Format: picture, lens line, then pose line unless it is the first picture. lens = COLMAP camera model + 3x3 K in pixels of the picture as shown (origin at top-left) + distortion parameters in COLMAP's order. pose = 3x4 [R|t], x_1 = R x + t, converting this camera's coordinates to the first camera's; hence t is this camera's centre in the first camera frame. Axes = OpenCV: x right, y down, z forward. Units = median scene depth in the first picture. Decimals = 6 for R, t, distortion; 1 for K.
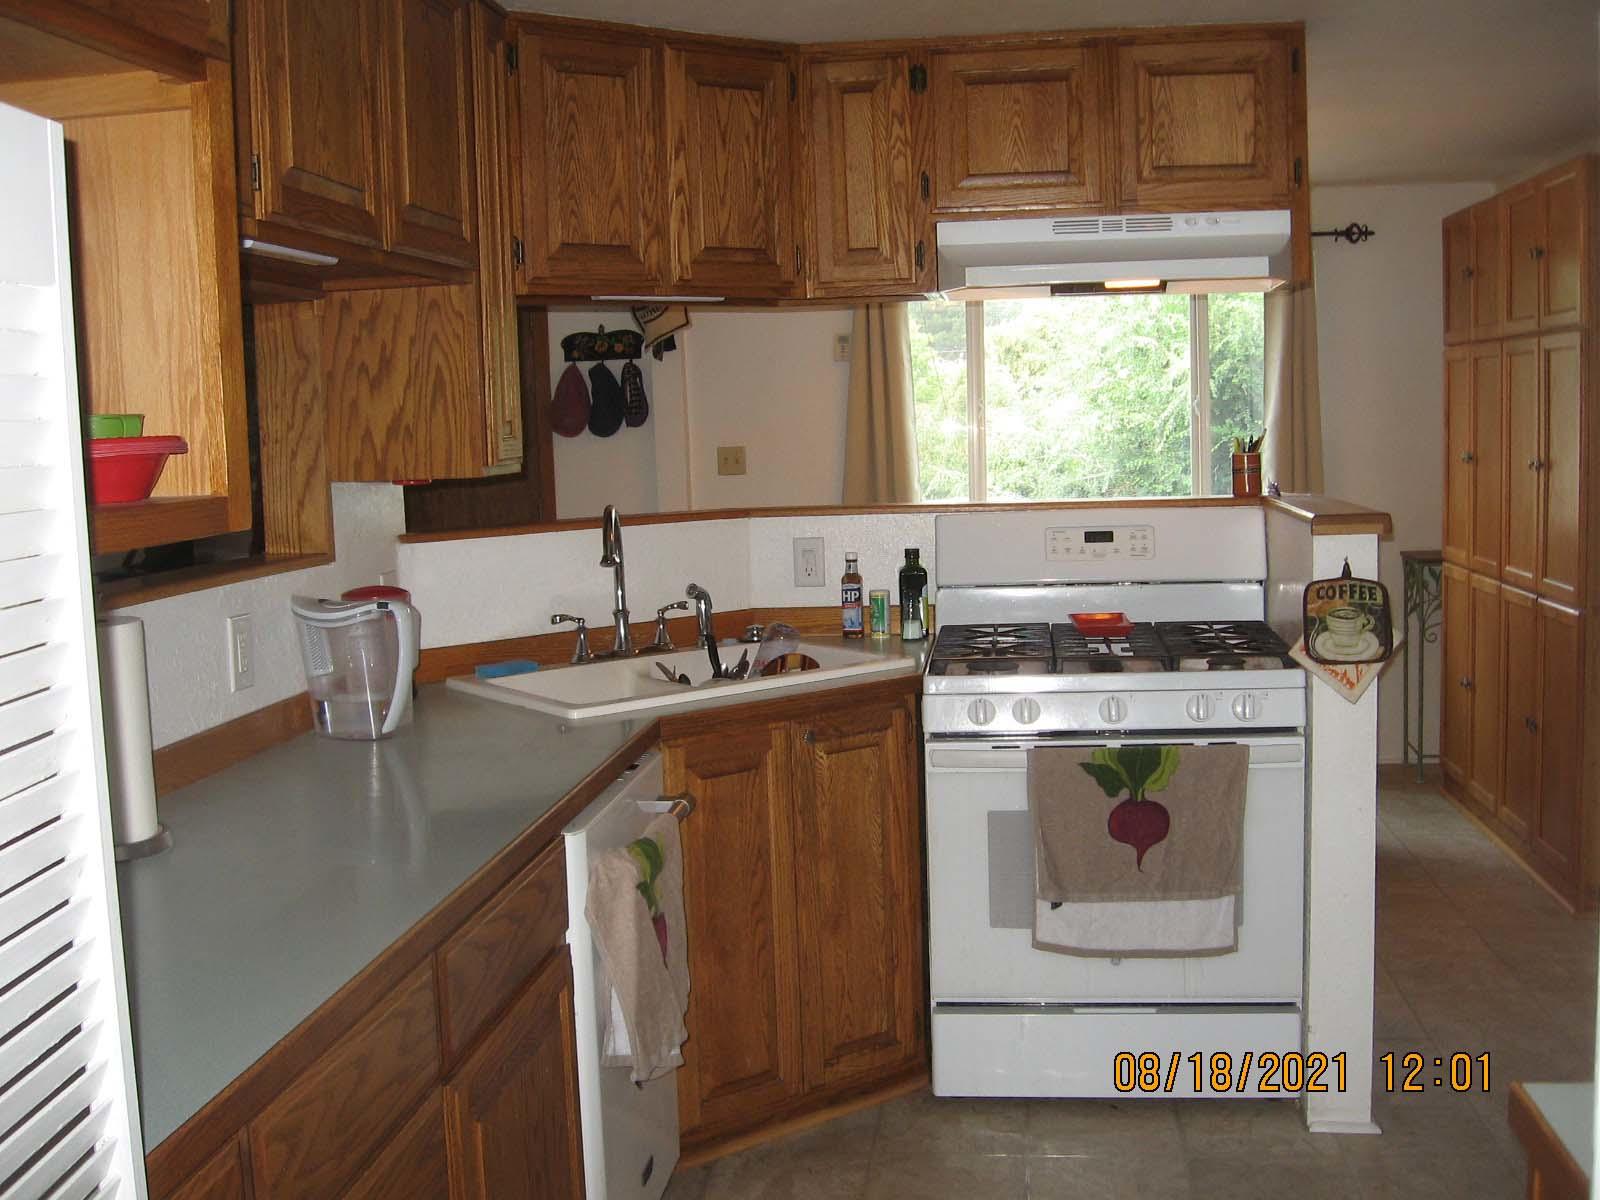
lens RADIAL K [[1657.8, 0, 800.0], [0, 1657.8, 600.0], [0, 0, 1]] dist [-0.137162, 0.069219]
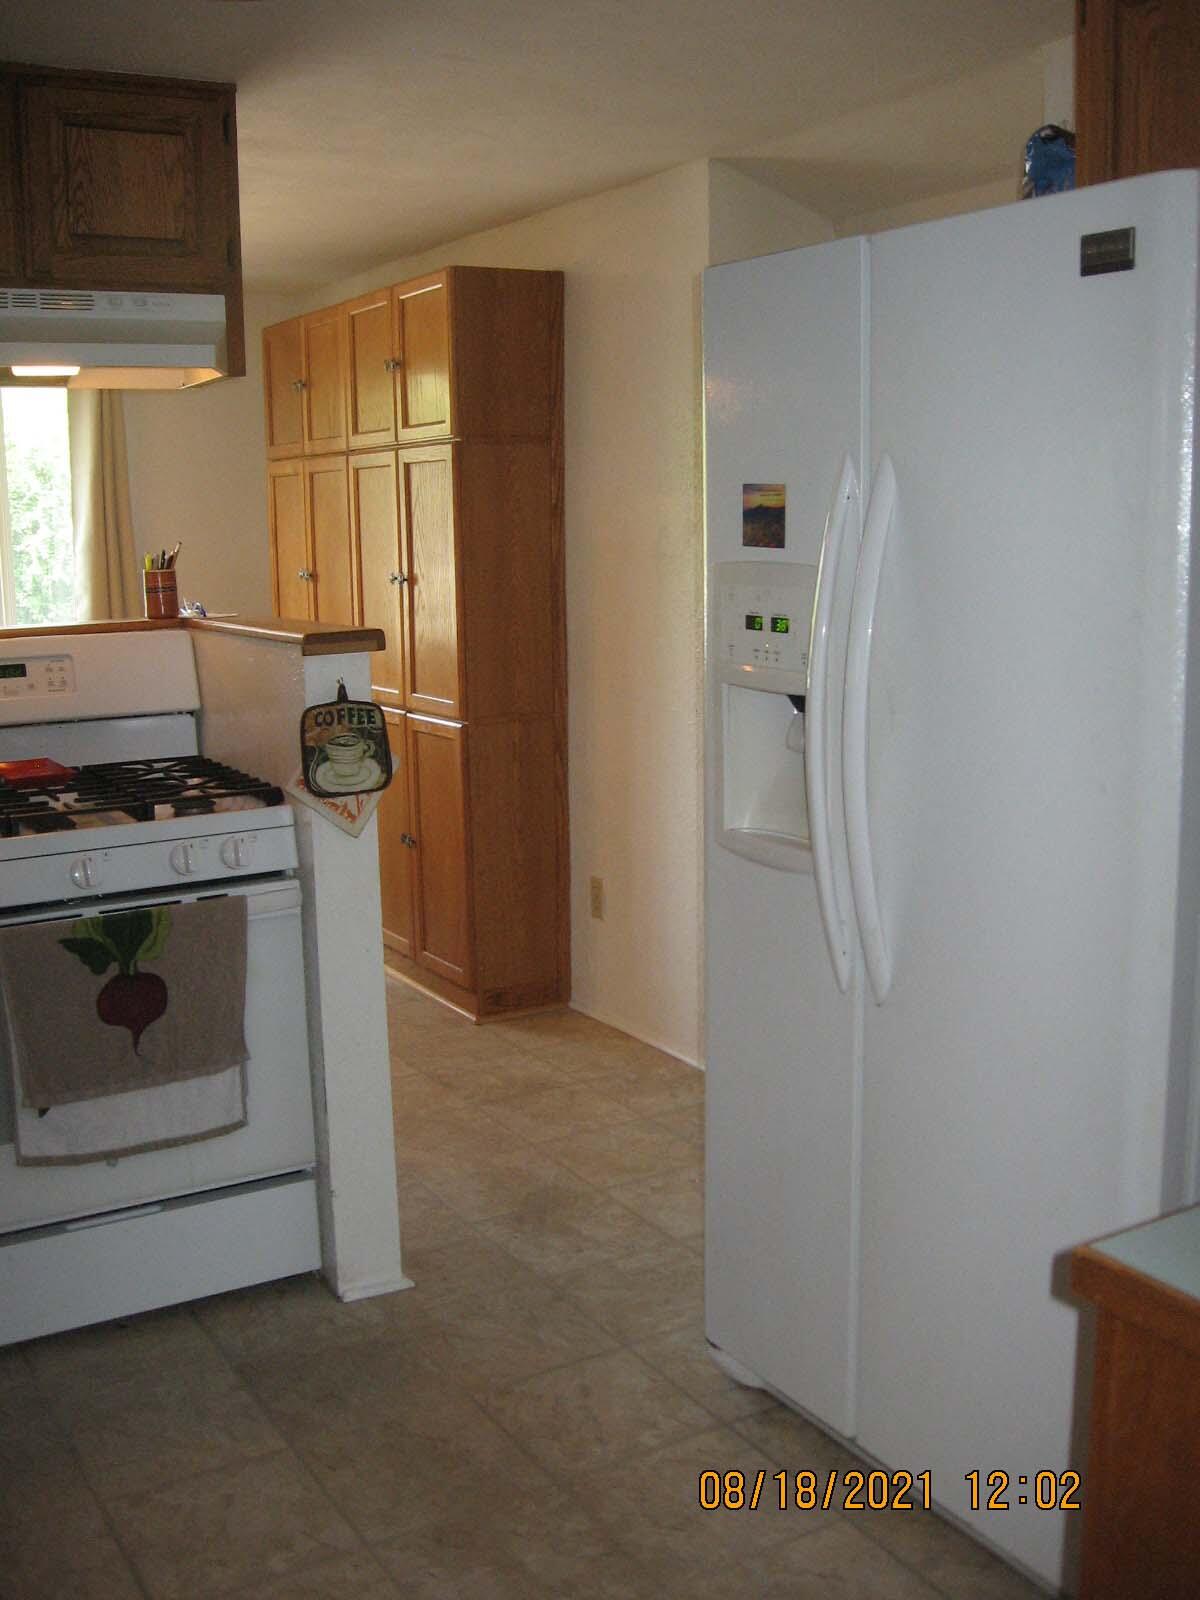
lens RADIAL K [[1657.8, 0, 600.0], [0, 1657.8, 800.0], [0, 0, 1]] dist [-0.137162, 0.069219]
pose [[0.783074, -0.087547, 0.615736, -0.118014], [0.061364, 0.996088, 0.063585, -0.007918], [-0.618894, -0.012008, 0.785383, 0.174720]]
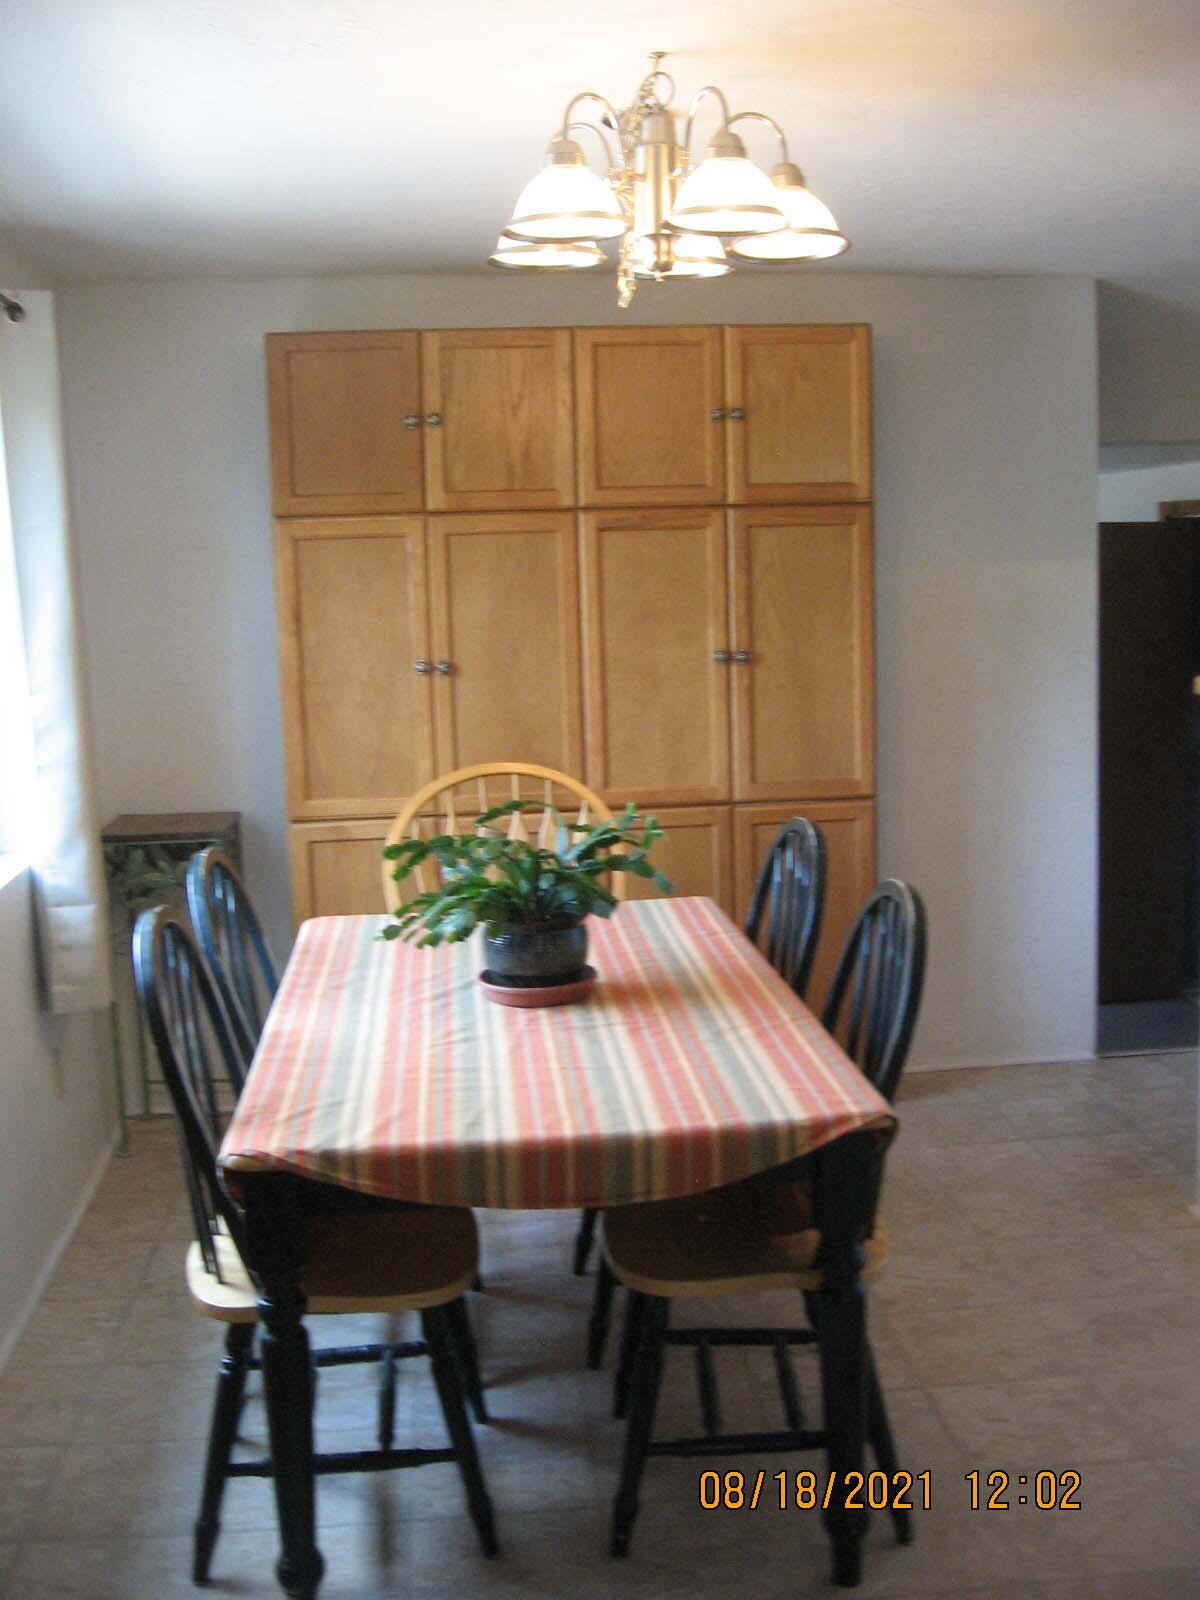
lens RADIAL K [[1657.8, 0, 600.0], [0, 1657.8, 800.0], [0, 0, 1]] dist [-0.137162, 0.069219]
pose [[-0.228857, -0.087889, 0.969484, -0.572327], [0.143333, 0.982019, 0.122860, -0.181037], [-0.962850, 0.167077, -0.212145, 1.809001]]
